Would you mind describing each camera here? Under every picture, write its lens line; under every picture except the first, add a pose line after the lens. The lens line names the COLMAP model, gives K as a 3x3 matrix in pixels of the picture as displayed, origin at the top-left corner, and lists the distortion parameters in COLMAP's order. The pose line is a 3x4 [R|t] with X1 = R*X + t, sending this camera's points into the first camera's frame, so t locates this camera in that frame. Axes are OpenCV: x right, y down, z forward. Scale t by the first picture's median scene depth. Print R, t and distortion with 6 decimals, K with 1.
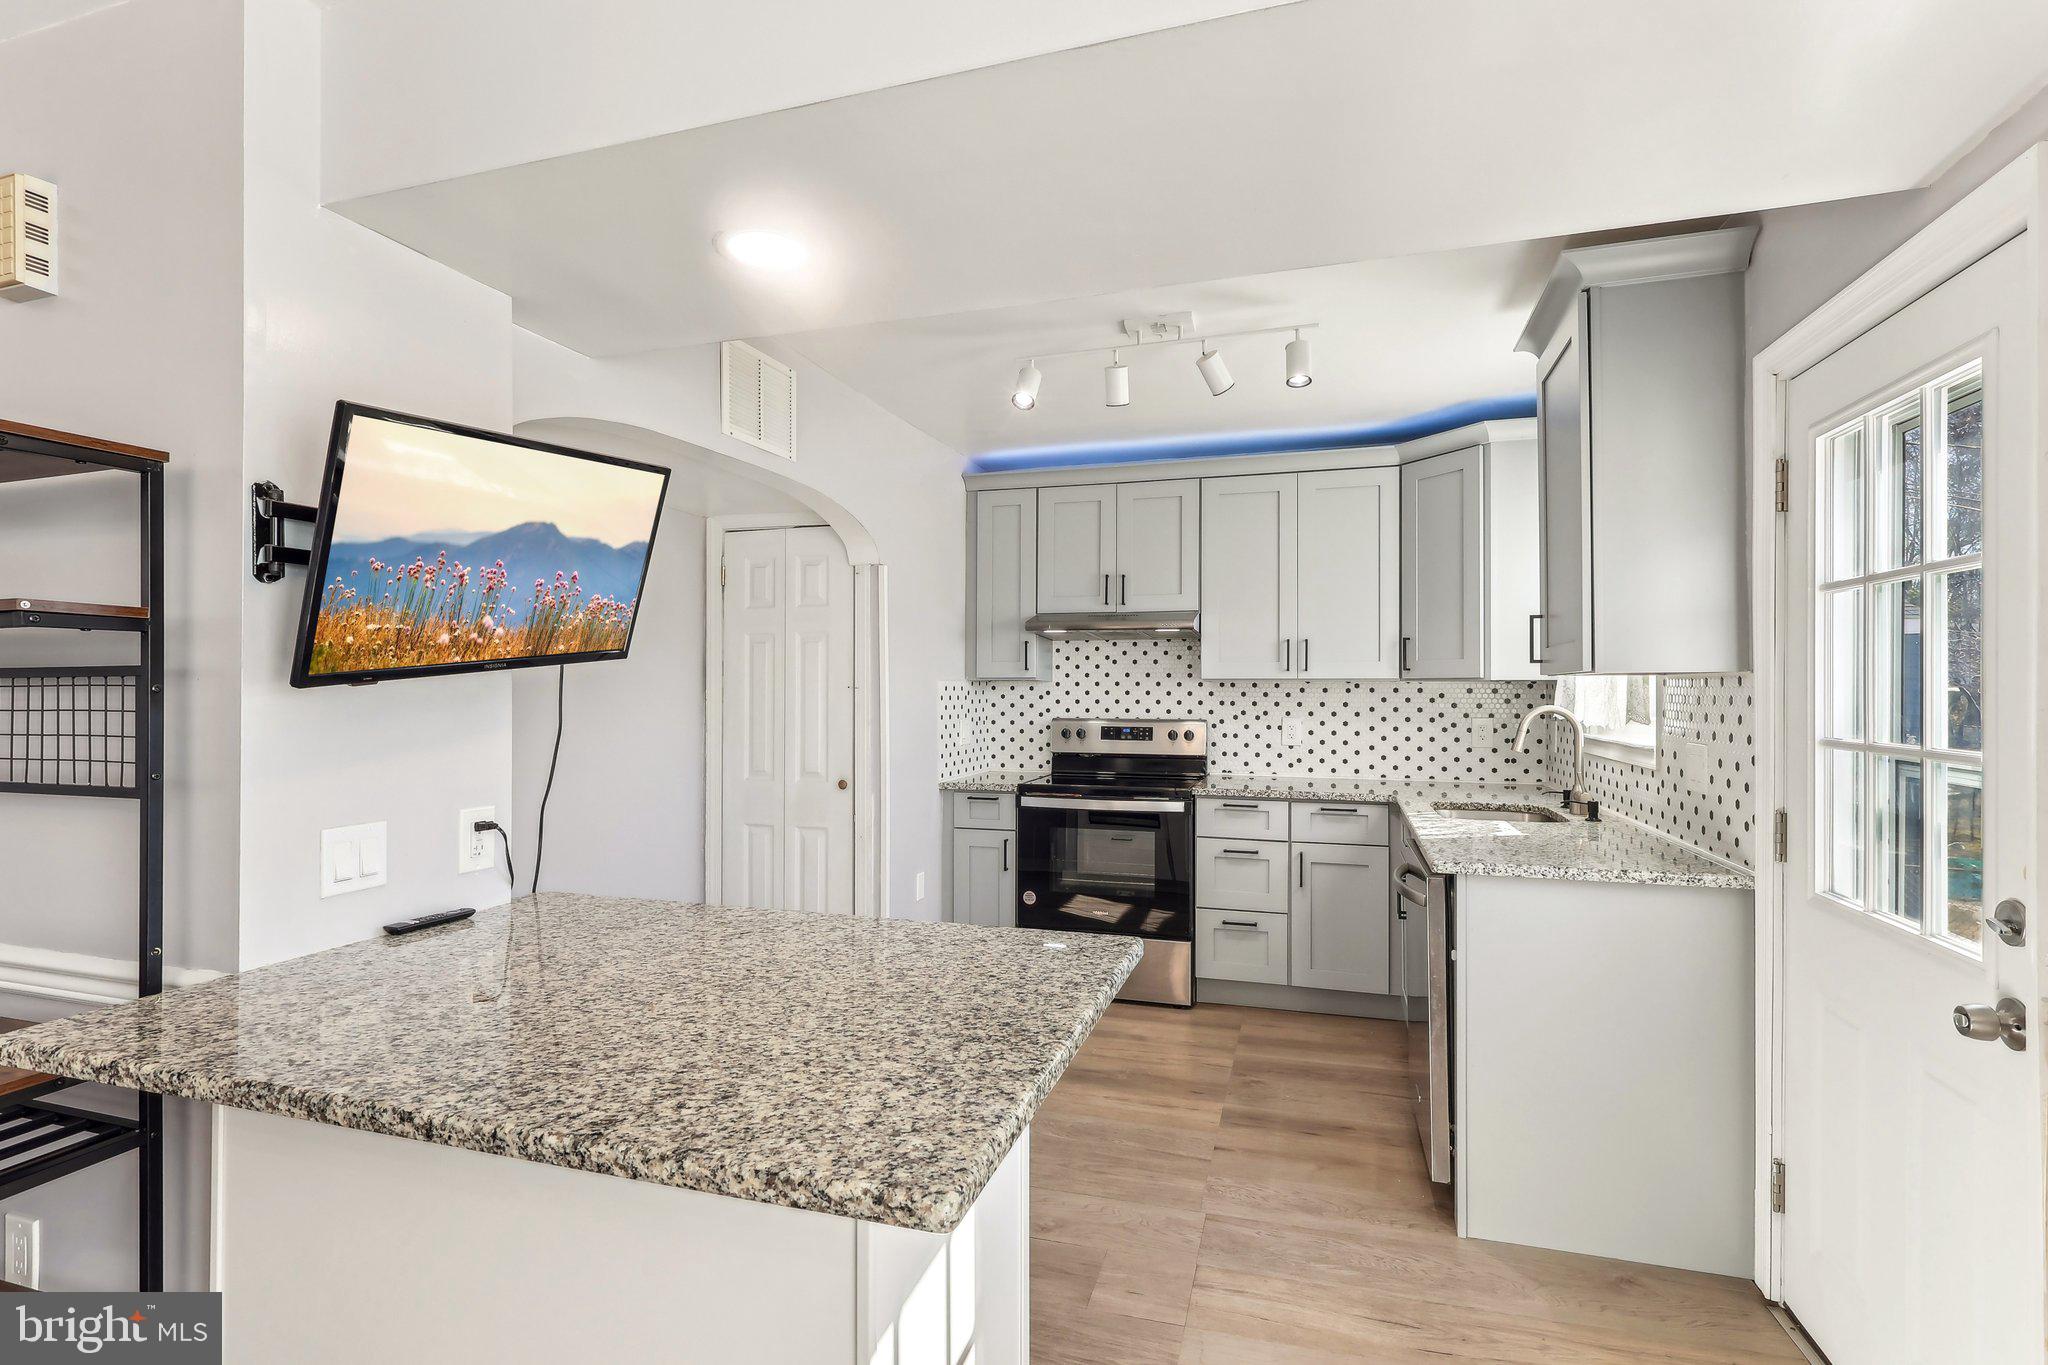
lens RADIAL K [[960.0, 0, 1024.0], [0, 960.0, 682.5], [0, 0, 1]] dist [-0.000470, 0.000003]
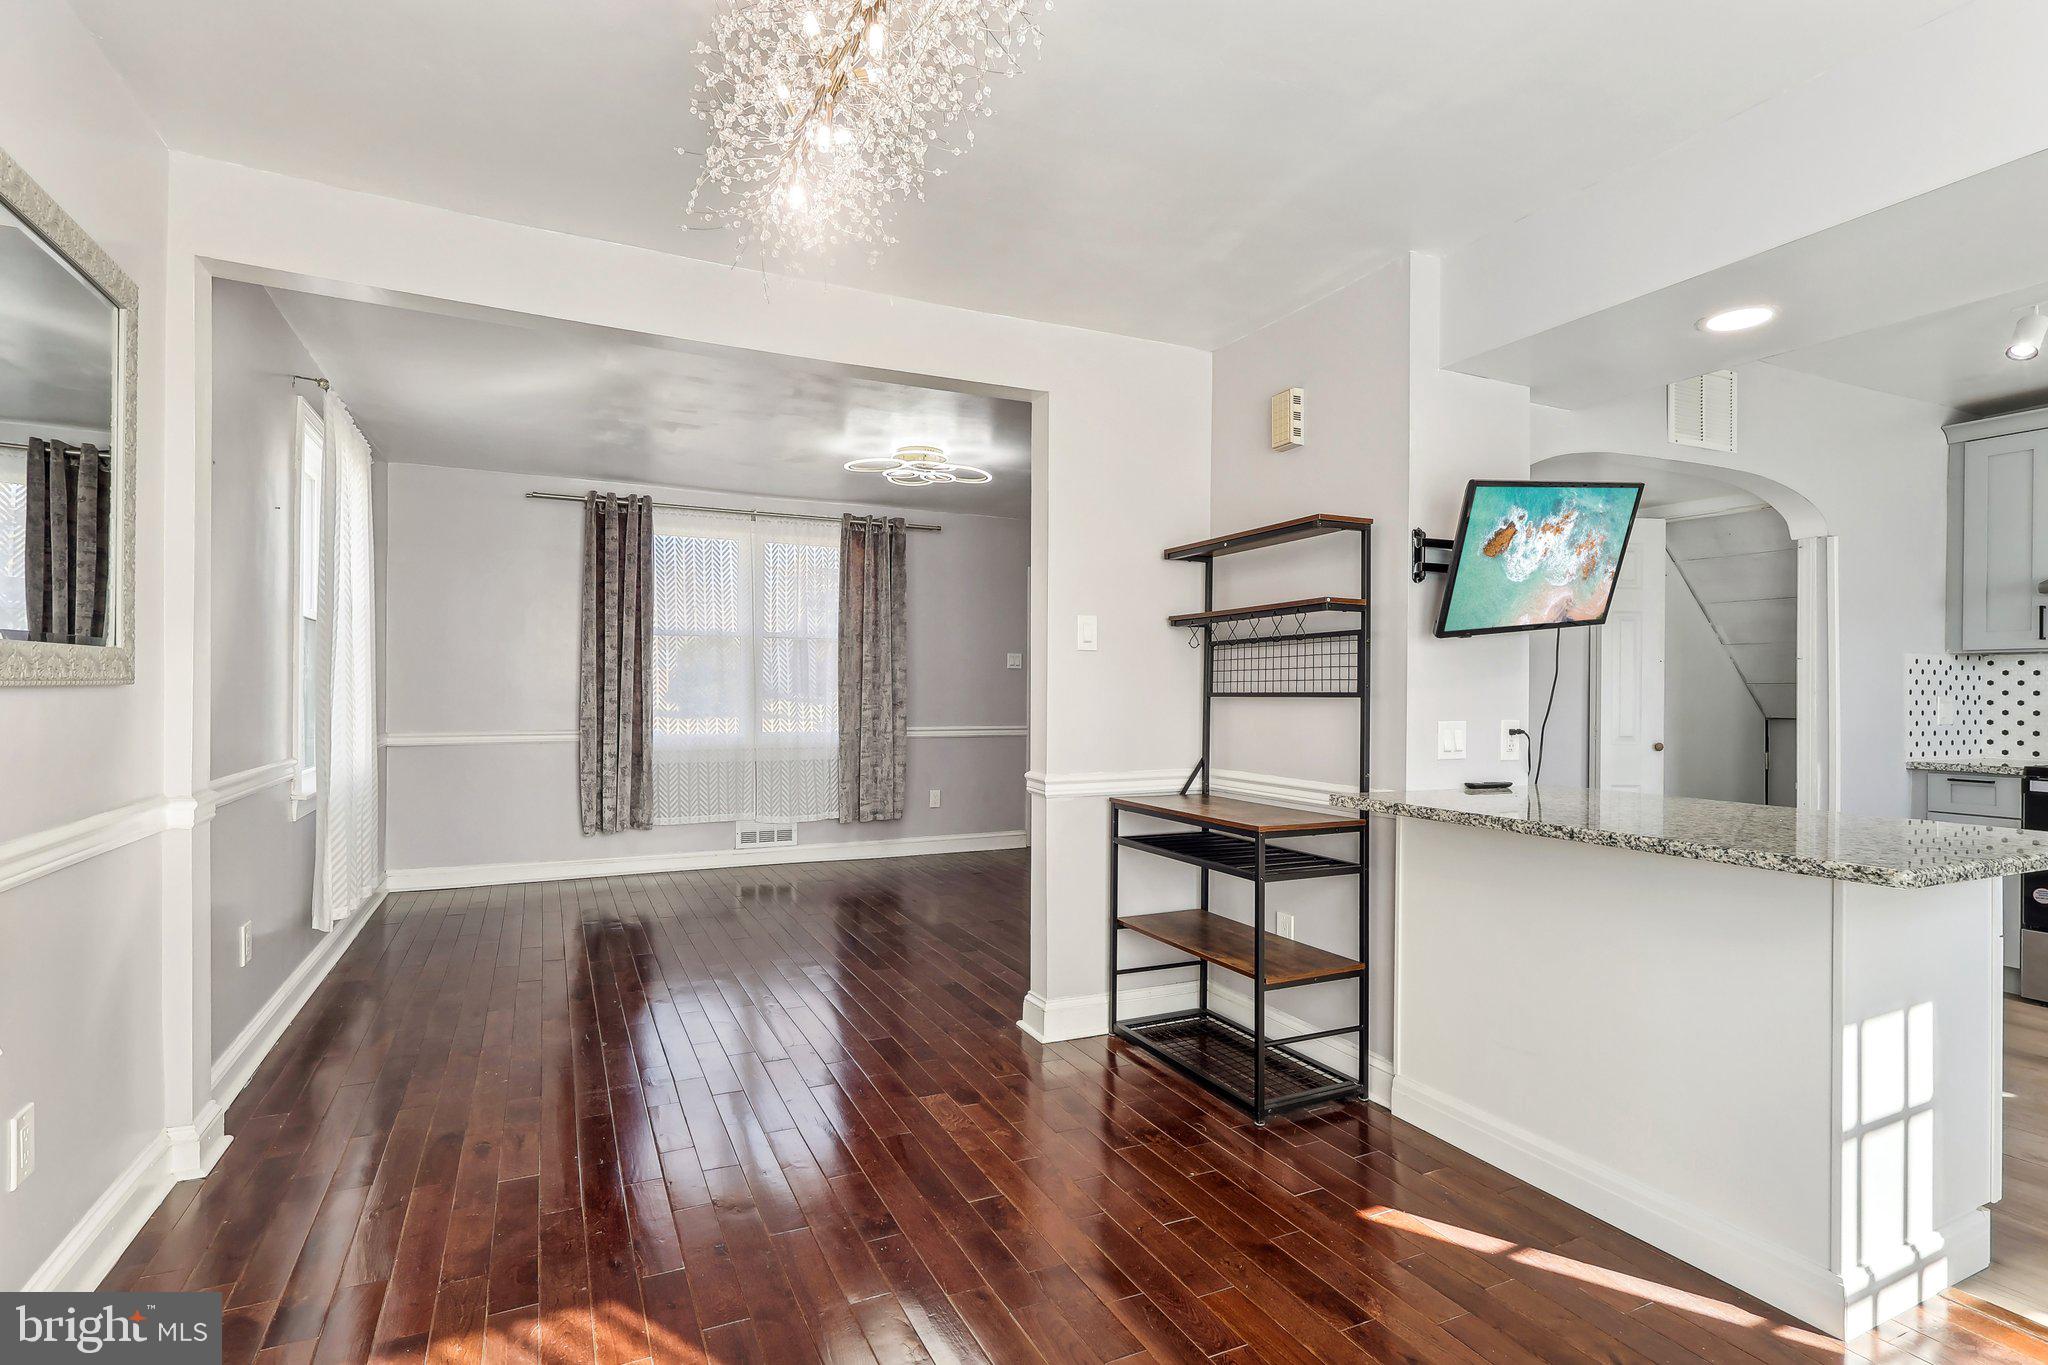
lens RADIAL K [[993.3, 0, 1022.6], [0, 993.3, 690.5], [0, 0, 1]] dist [0.001346, 0.000020]
pose [[0.684245, 0.003111, -0.729246, 0.029369], [-0.002025, 0.999995, 0.002366, 0.034716], [0.729250, -0.000142, 0.684248, -0.299626]]
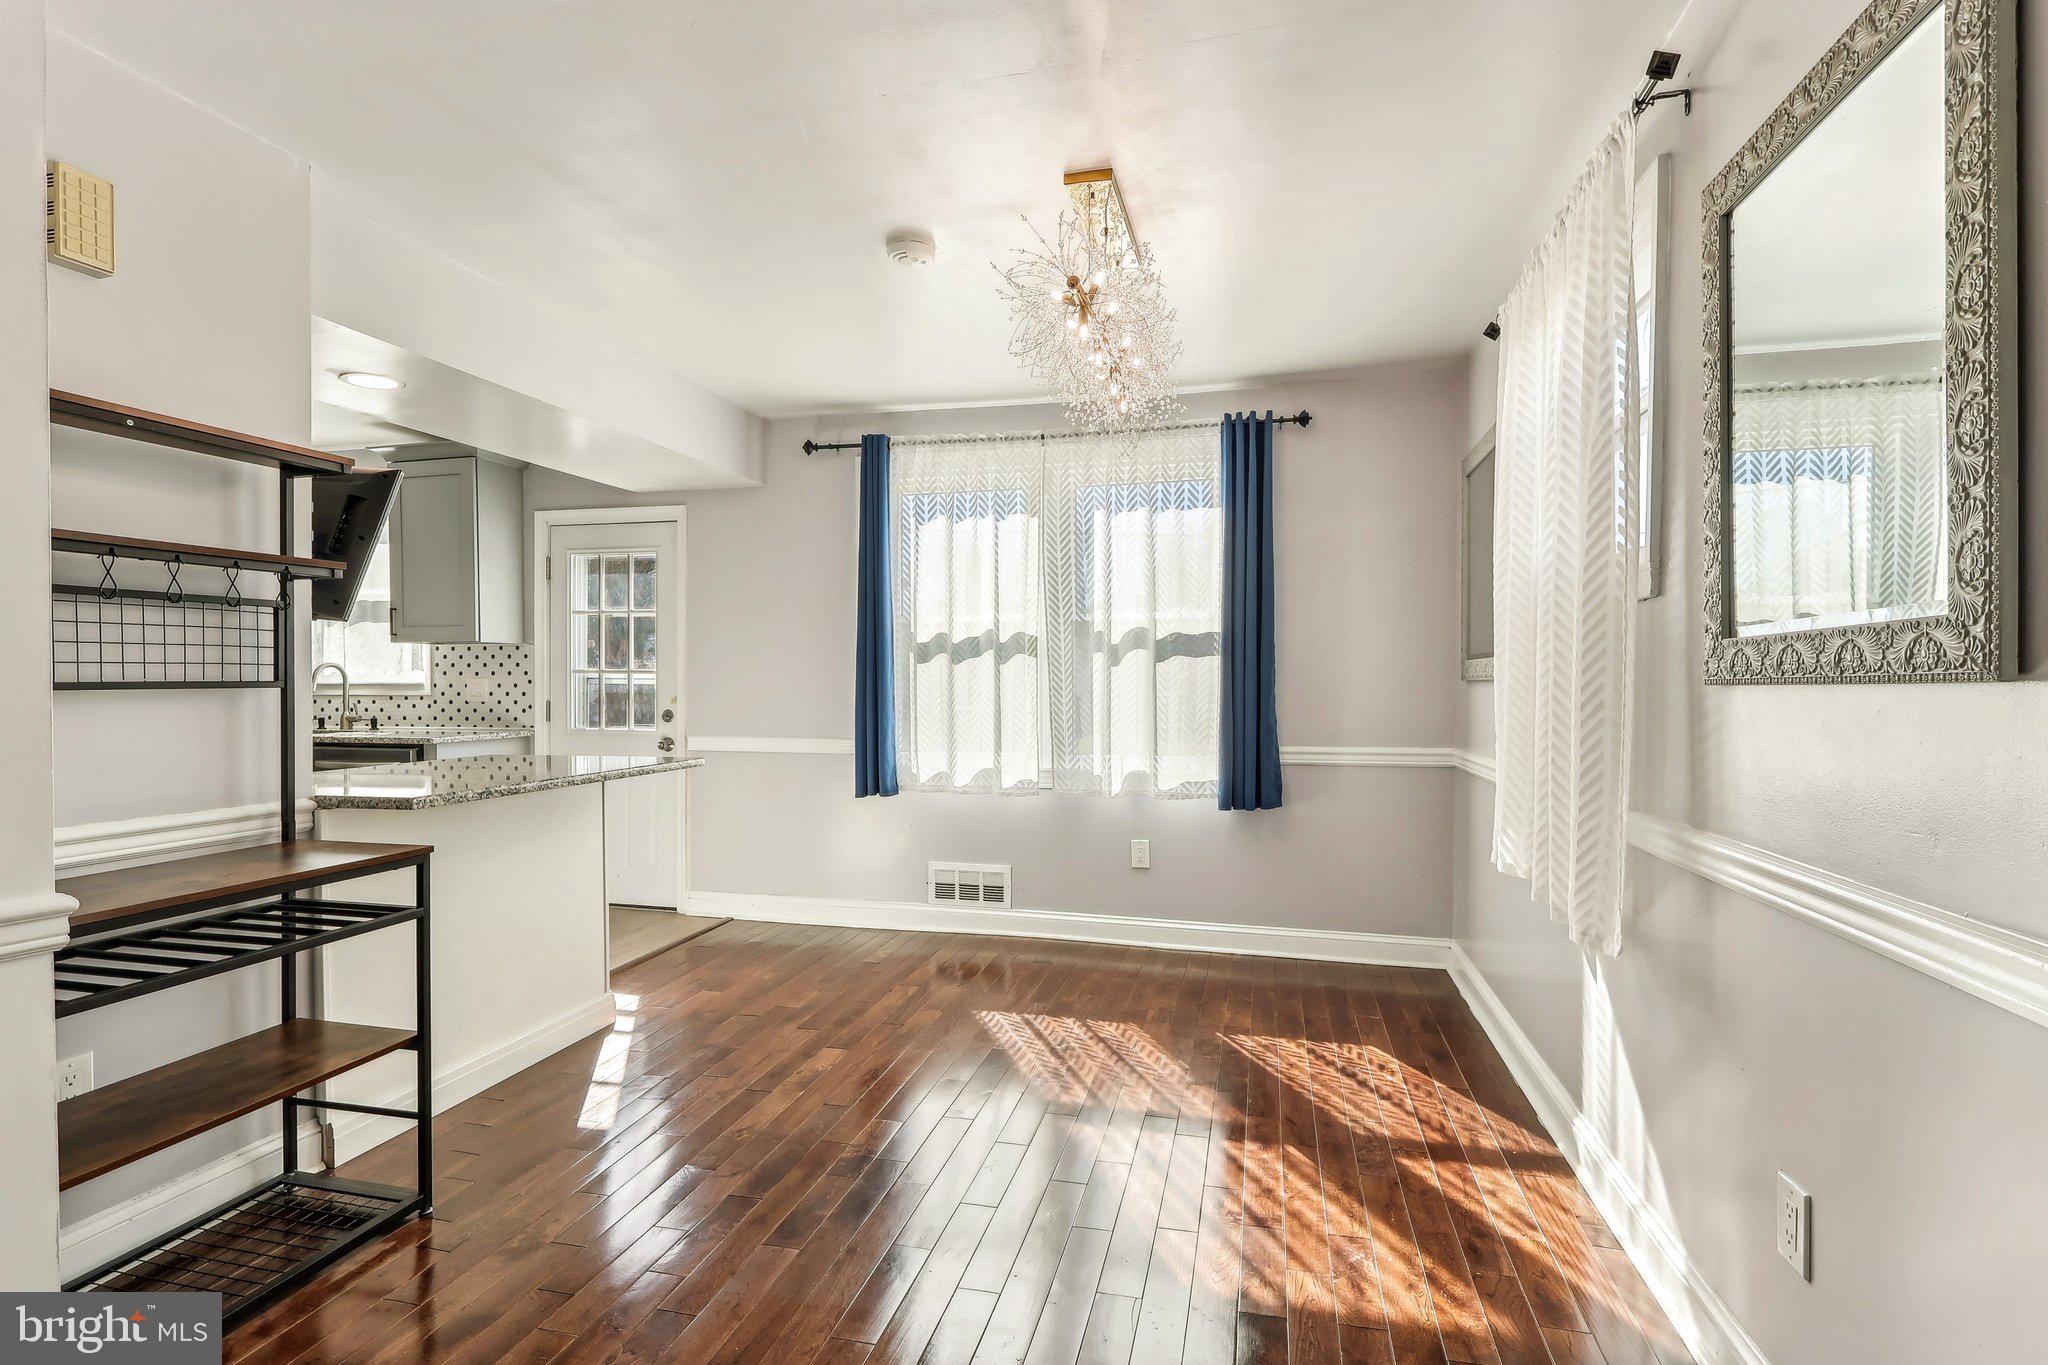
lens RADIAL K [[993.3, 0, 1022.6], [0, 993.3, 690.5], [0, 0, 1]] dist [0.001346, 0.000020]
pose [[-0.058429, -0.012698, 0.998211, -0.863851], [-0.004819, 0.999911, 0.012438, 0.033733], [-0.998280, -0.004083, -0.058485, -0.028174]]
